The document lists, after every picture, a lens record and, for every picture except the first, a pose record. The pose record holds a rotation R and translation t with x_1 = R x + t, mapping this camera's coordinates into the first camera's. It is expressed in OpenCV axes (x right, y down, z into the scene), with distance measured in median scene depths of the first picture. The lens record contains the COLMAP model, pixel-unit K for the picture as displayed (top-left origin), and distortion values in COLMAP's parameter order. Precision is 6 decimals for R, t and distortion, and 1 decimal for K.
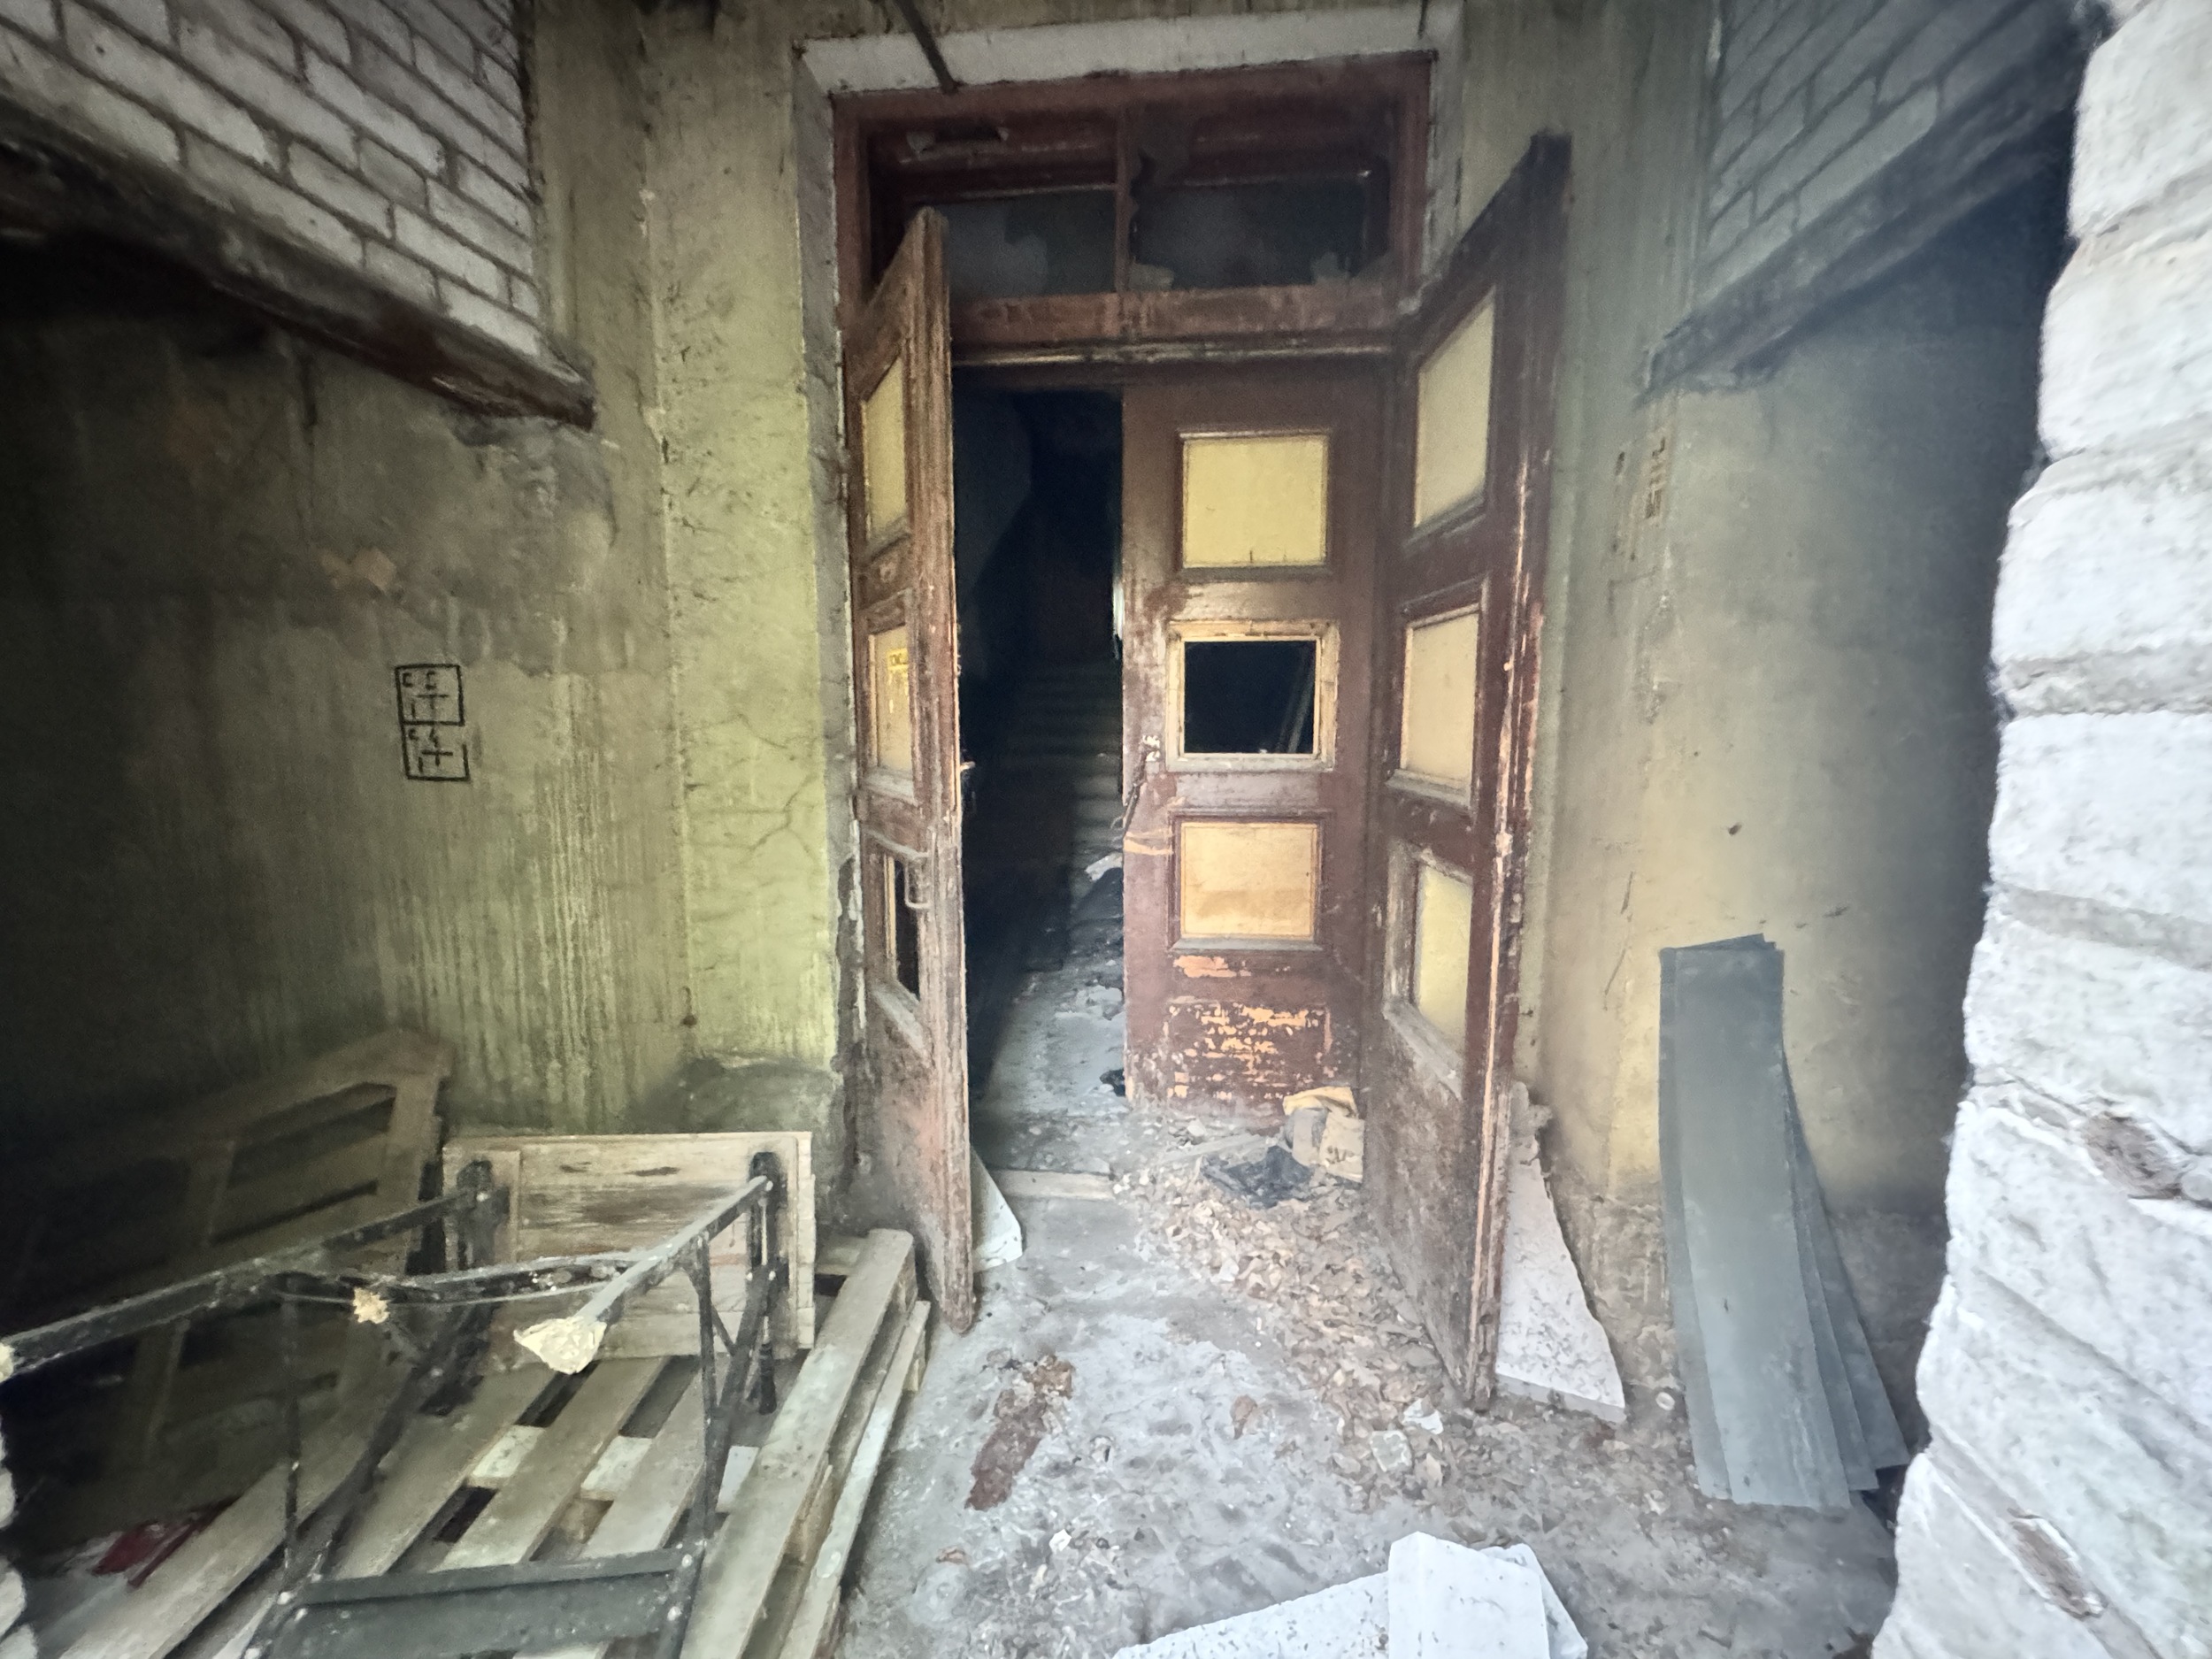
lens RADIAL K [[883.0, 0, 1102.9], [0, 883.0, 827.9], [0, 0, 1]] dist [-0.004422, 0.000443]
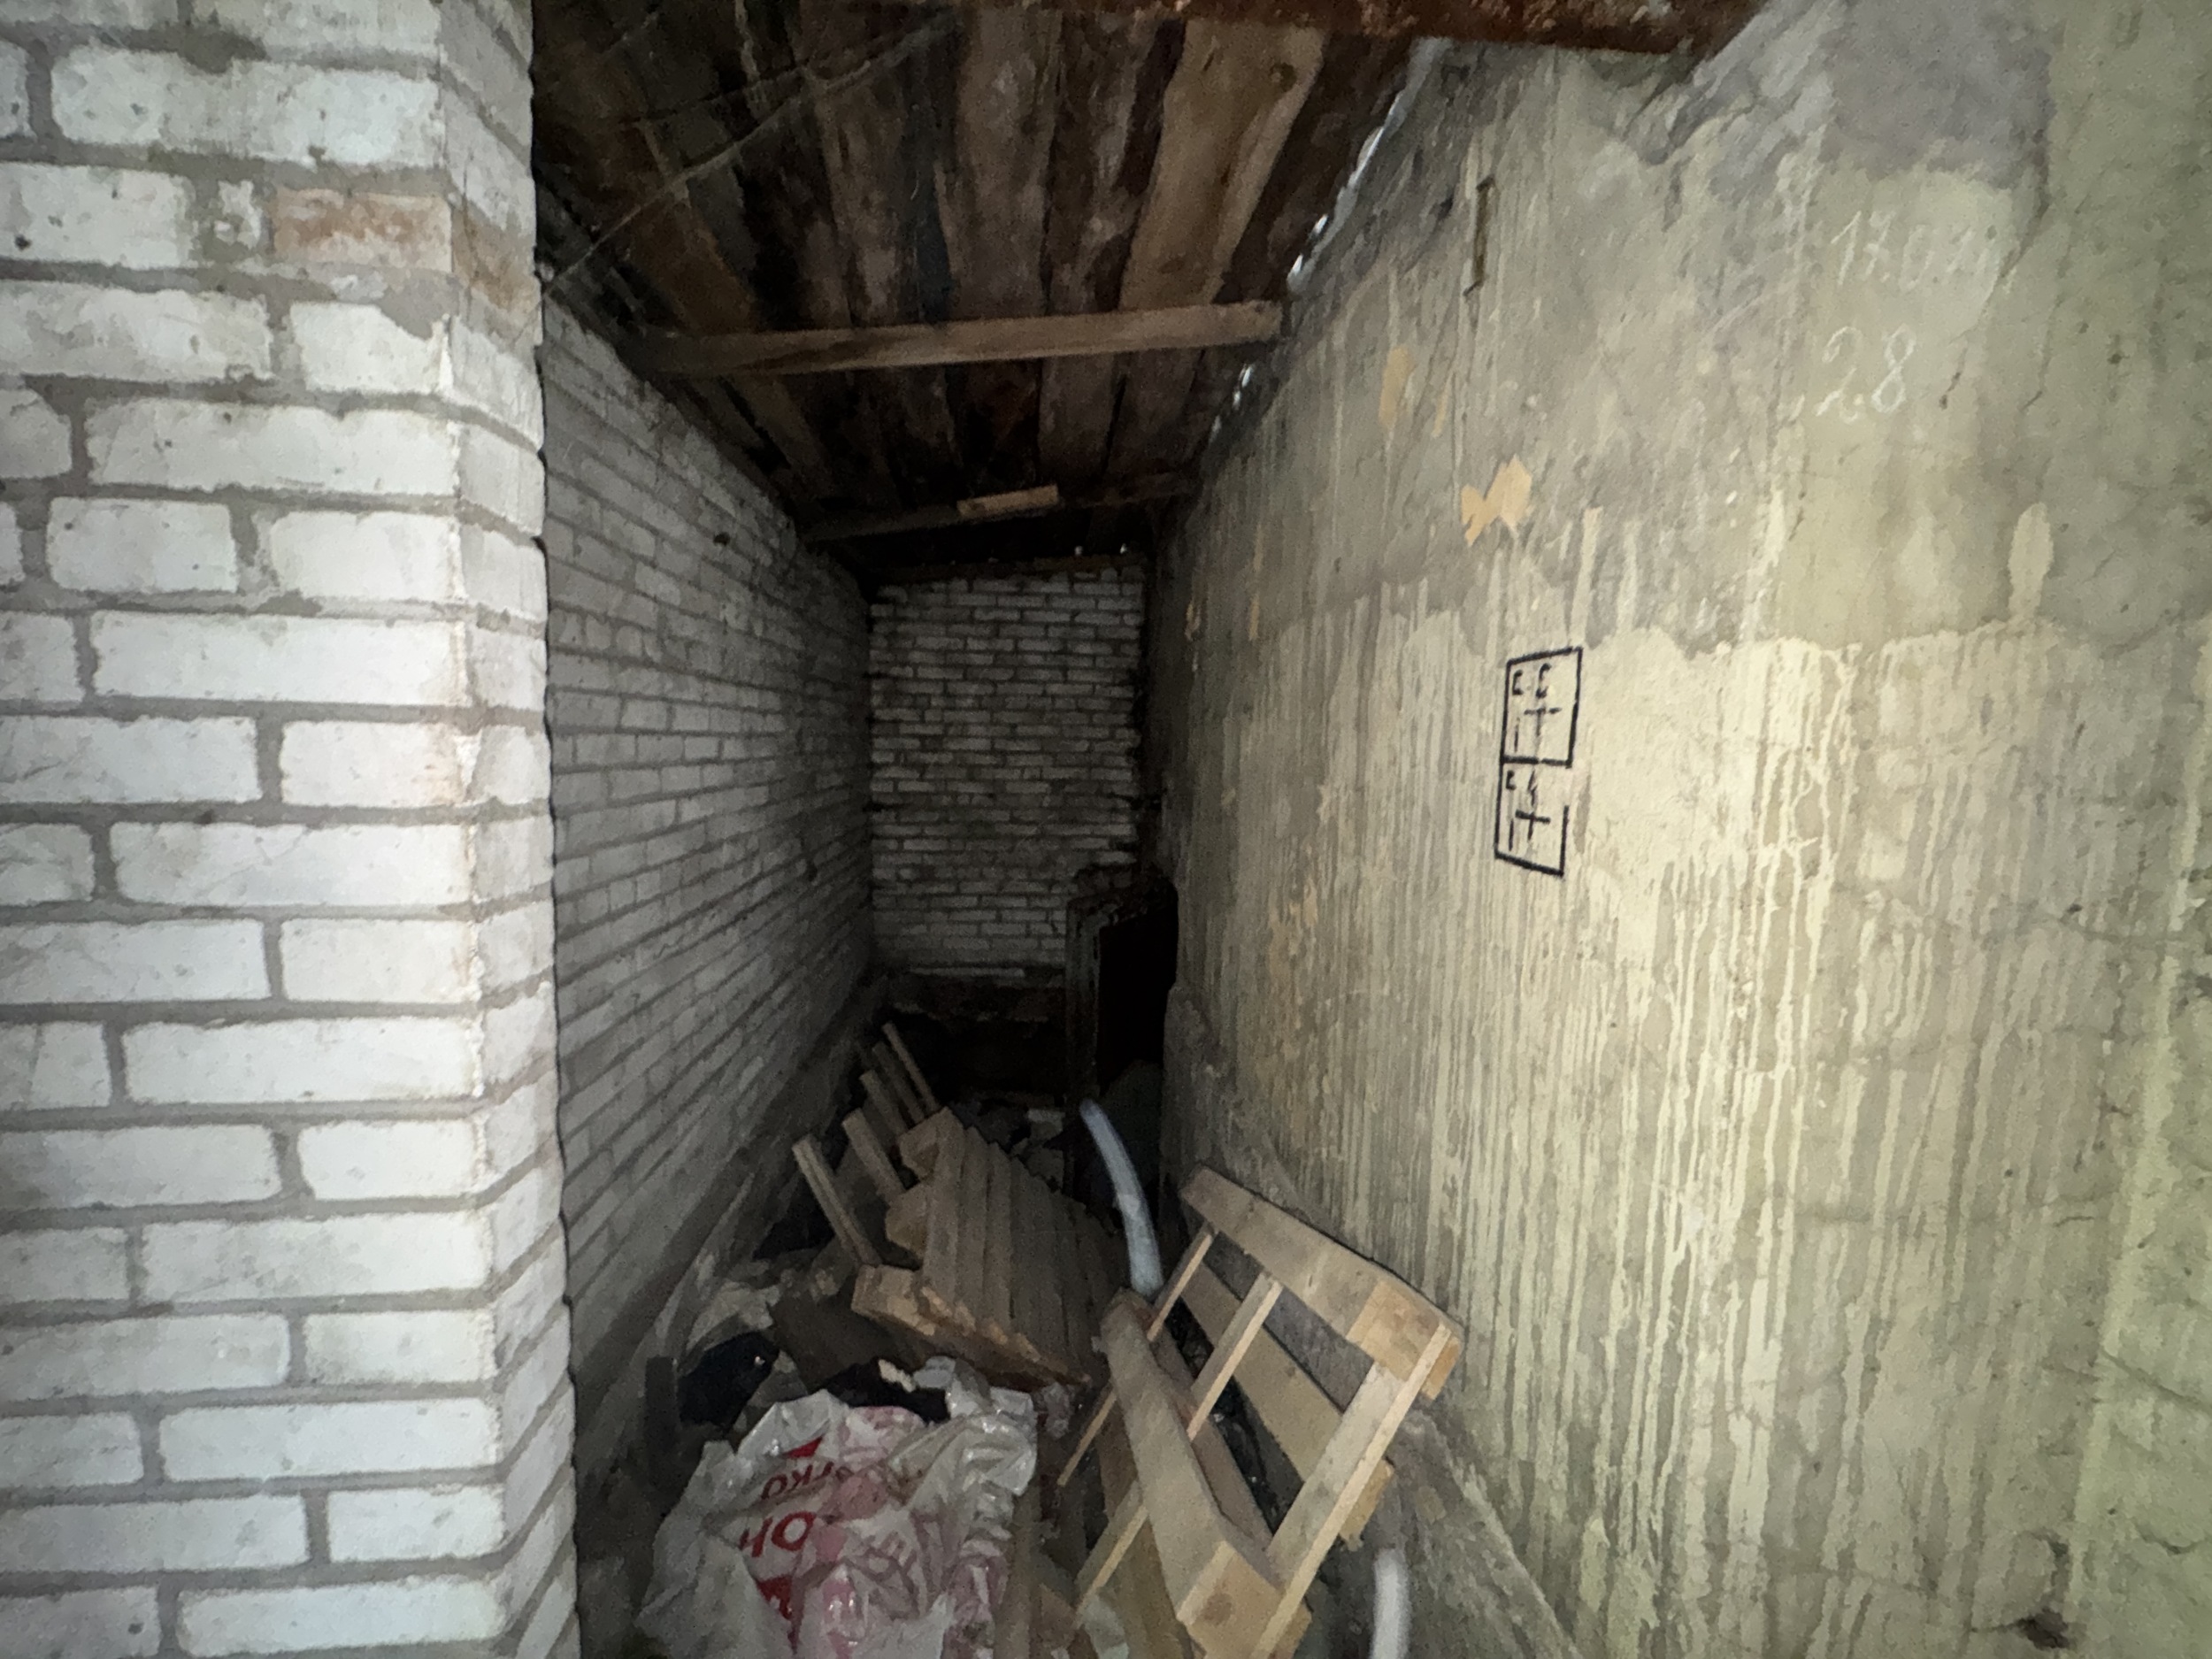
lens RADIAL K [[883.0, 0, 1102.9], [0, 883.0, 827.9], [0, 0, 1]] dist [-0.004422, 0.000443]
pose [[0.158873, 0.102898, -0.981922, -0.270549], [-0.145289, 0.986163, 0.079835, -0.083645], [0.976550, 0.129979, 0.171624, 0.656254]]
